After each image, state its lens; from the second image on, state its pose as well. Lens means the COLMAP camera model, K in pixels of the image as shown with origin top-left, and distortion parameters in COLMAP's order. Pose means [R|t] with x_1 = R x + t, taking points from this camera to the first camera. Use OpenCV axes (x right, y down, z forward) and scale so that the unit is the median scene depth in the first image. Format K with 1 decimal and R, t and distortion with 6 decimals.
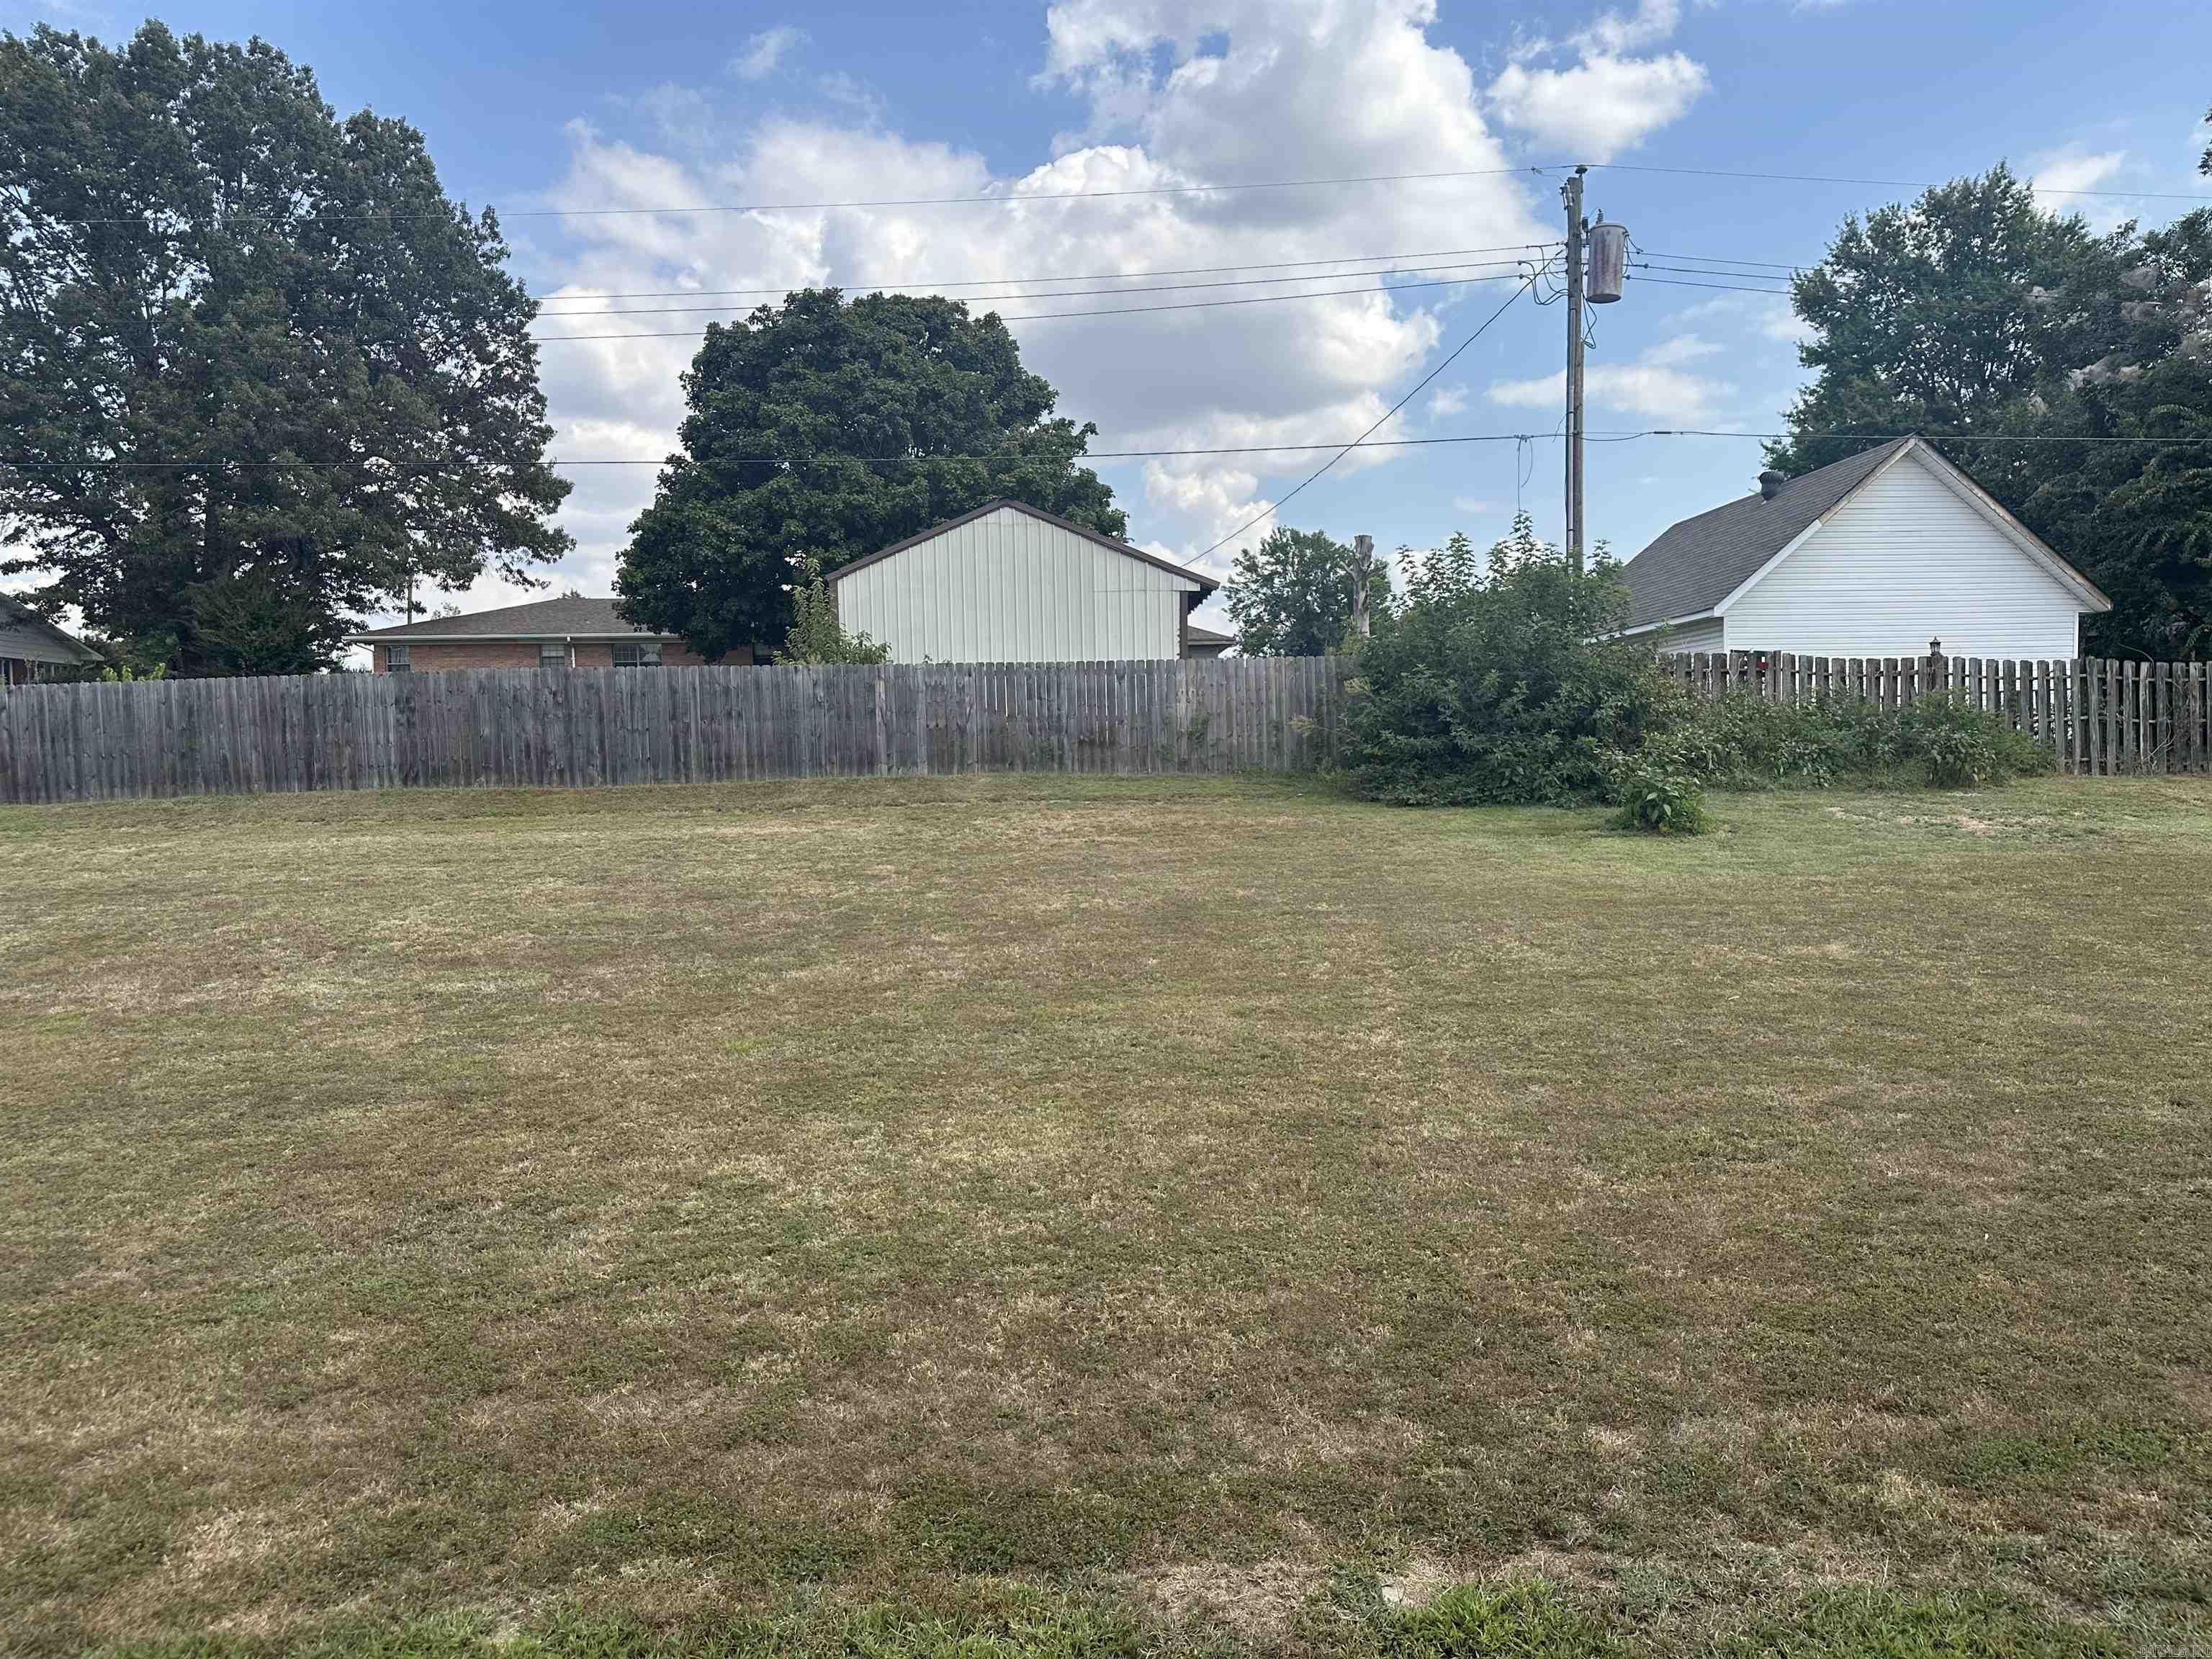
lens RADIAL K [[1540.1, 0, 1098.1], [0, 1540.1, 825.5], [0, 0, 1]] dist [0.121361, -0.171189]
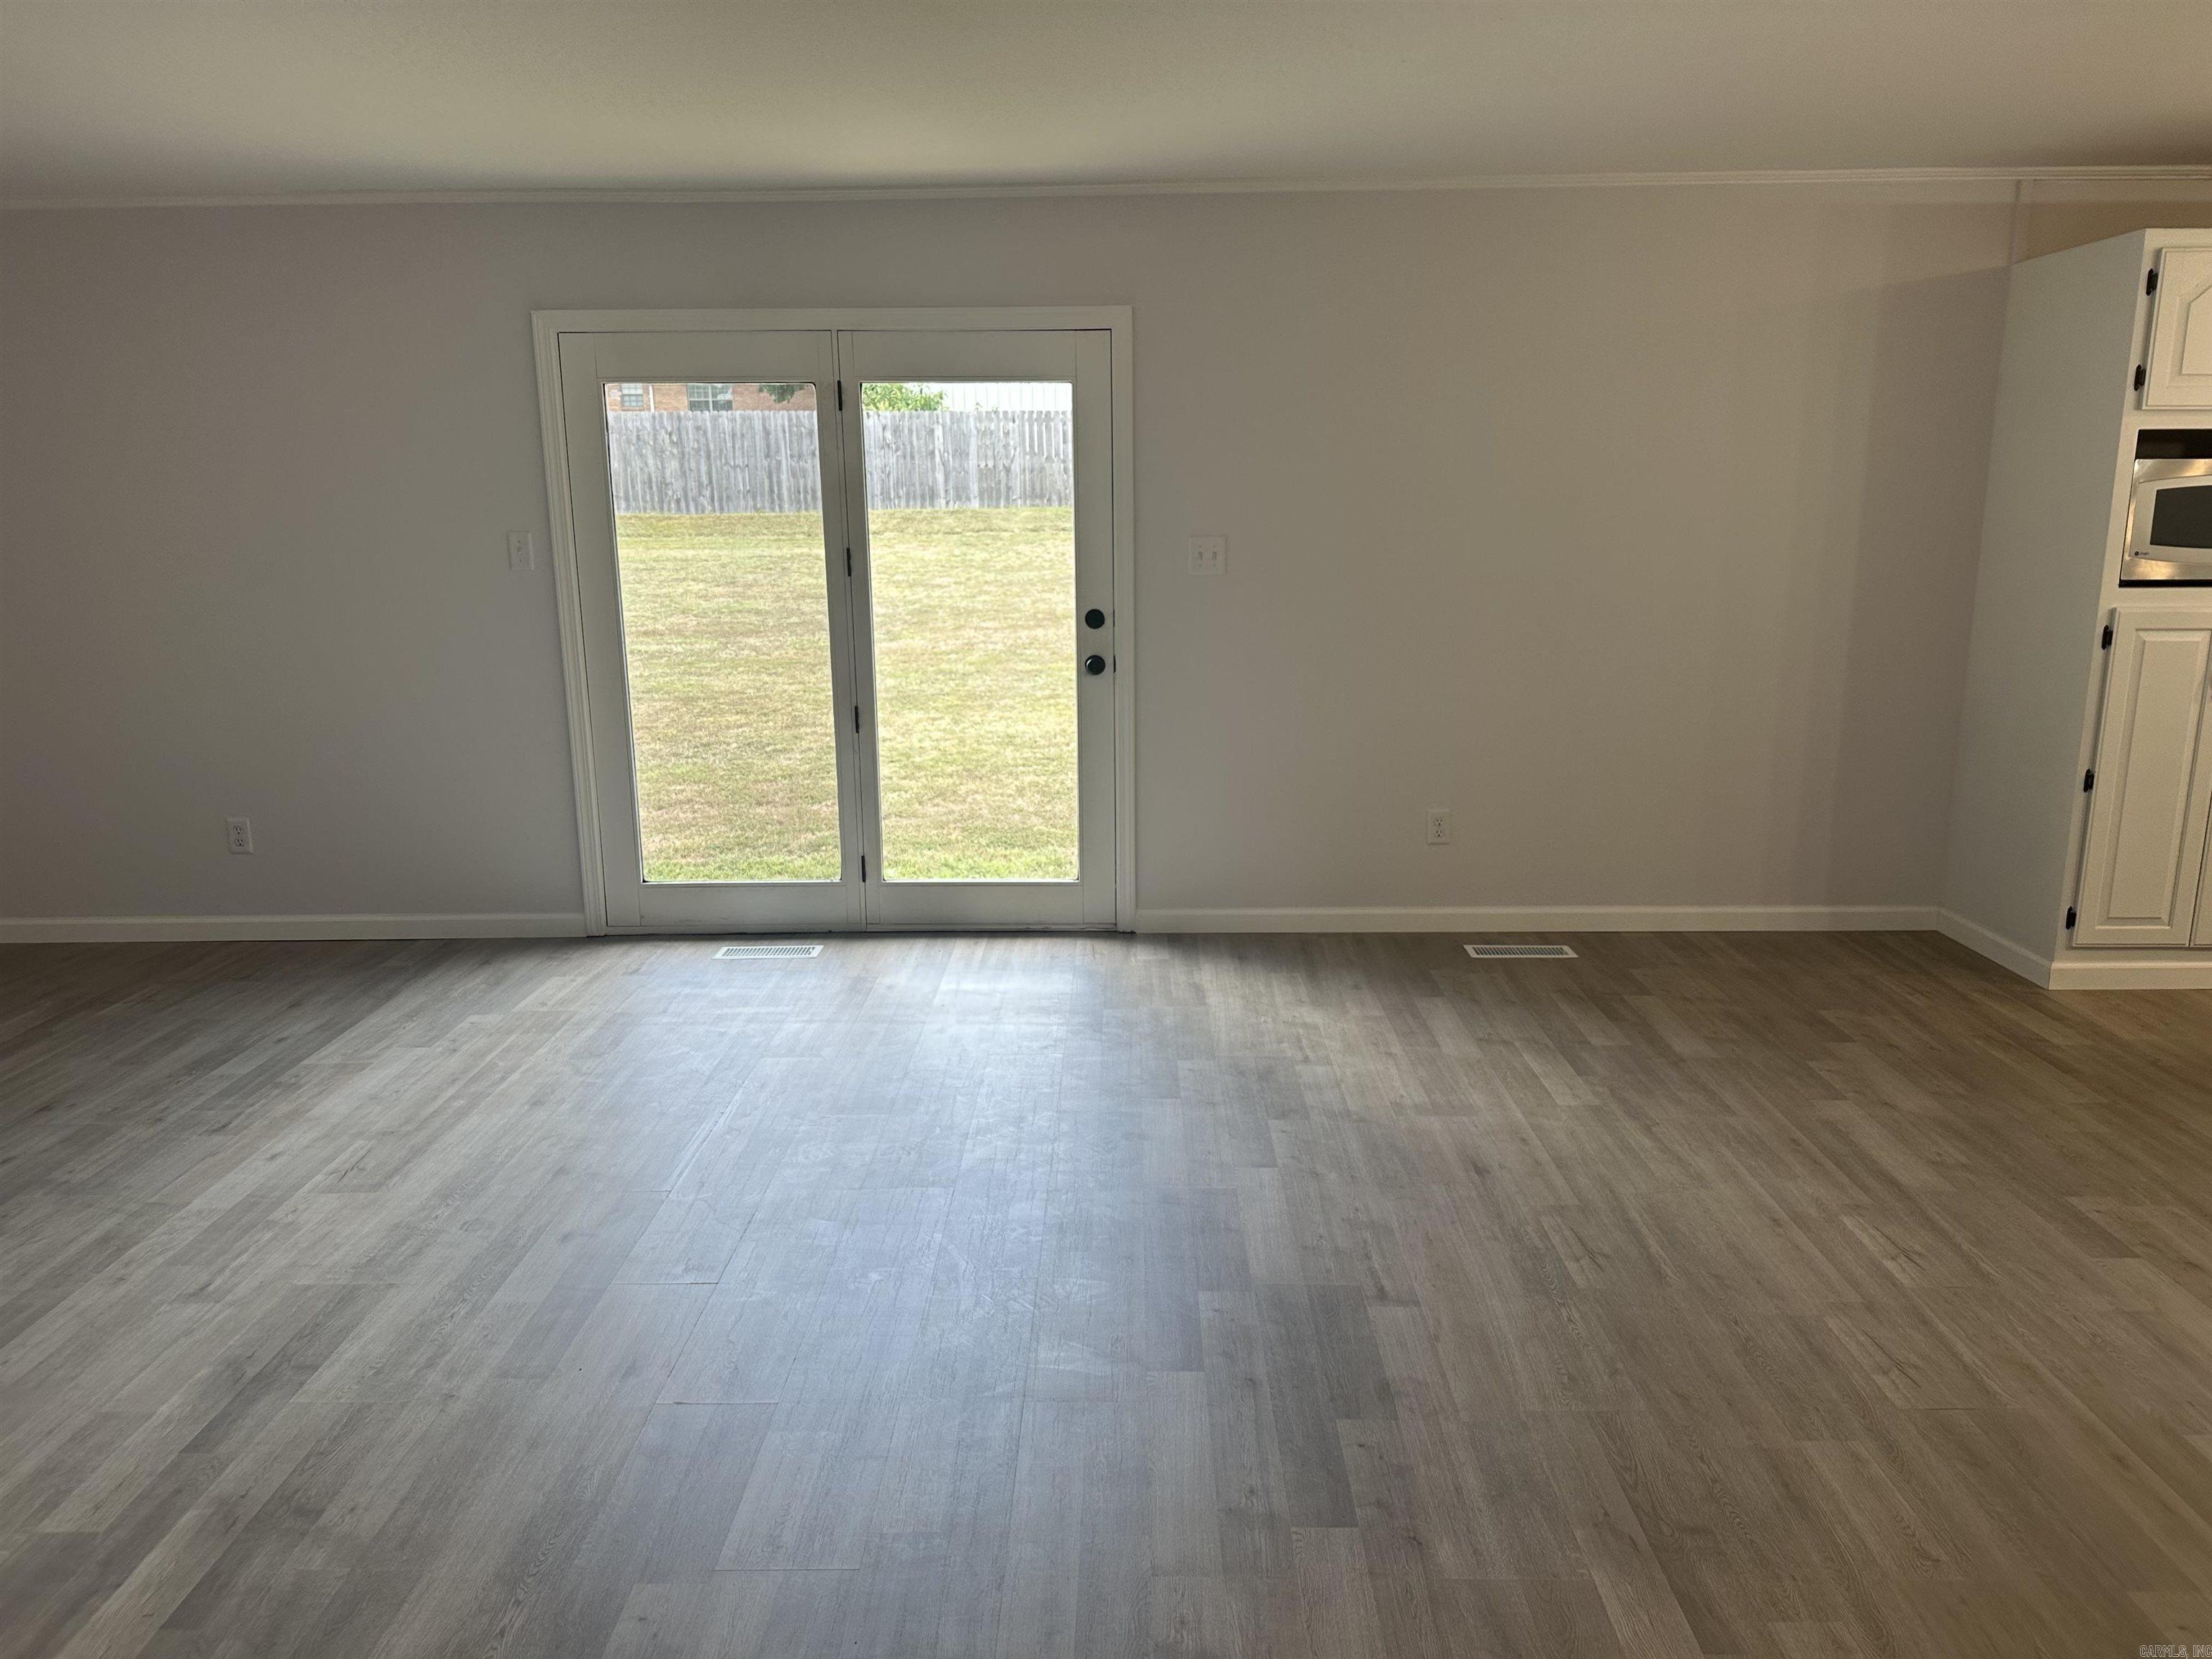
lens RADIAL K [[1558.6, 0, 1120.6], [0, 1558.6, 842.6], [0, 0, 1]] dist [0.123258, -0.117814]
pose [[0.999671, 0.014294, -0.021315, 0.040674], [-0.010461, 0.985359, 0.170173, 0.020267], [0.023435, -0.169894, 0.985184, -0.337972]]
